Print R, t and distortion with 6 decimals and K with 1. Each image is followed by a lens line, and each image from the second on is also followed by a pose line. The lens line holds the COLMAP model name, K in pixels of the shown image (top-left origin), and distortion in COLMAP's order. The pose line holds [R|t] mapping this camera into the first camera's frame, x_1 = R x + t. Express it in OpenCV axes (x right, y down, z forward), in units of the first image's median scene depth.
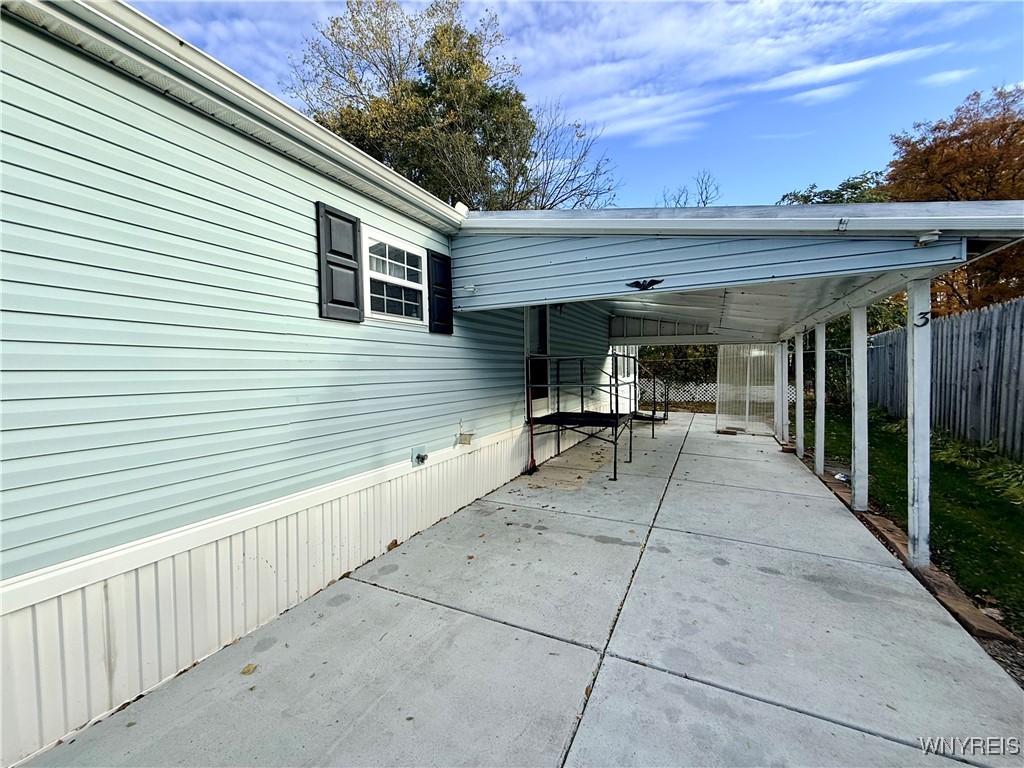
lens RADIAL K [[417.0, 0, 490.4], [0, 417.0, 386.8], [0, 0, 1]] dist [-0.002551, -0.000291]
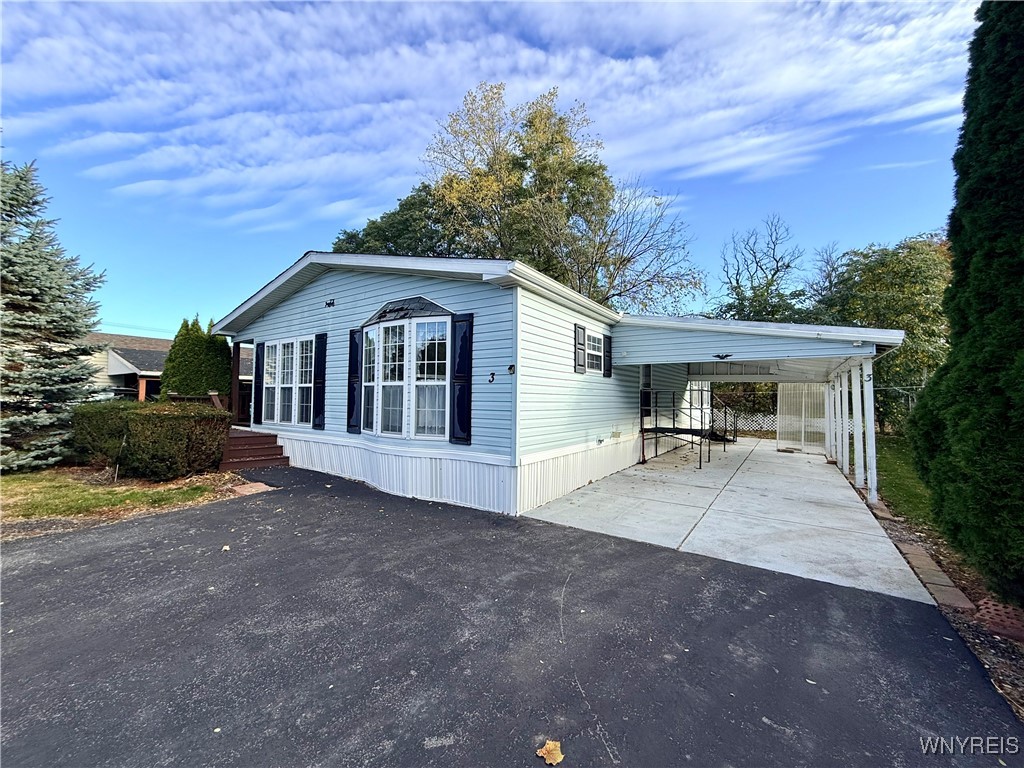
lens RADIAL K [[409.1, 0, 494.8], [0, 409.1, 389.5], [0, 0, 1]] dist [-0.001303, -0.000157]
pose [[0.990768, 0.023734, -0.133472, -0.242682], [-0.031578, 0.997877, -0.056962, 0.032084], [0.131837, 0.060651, 0.989414, -0.583964]]
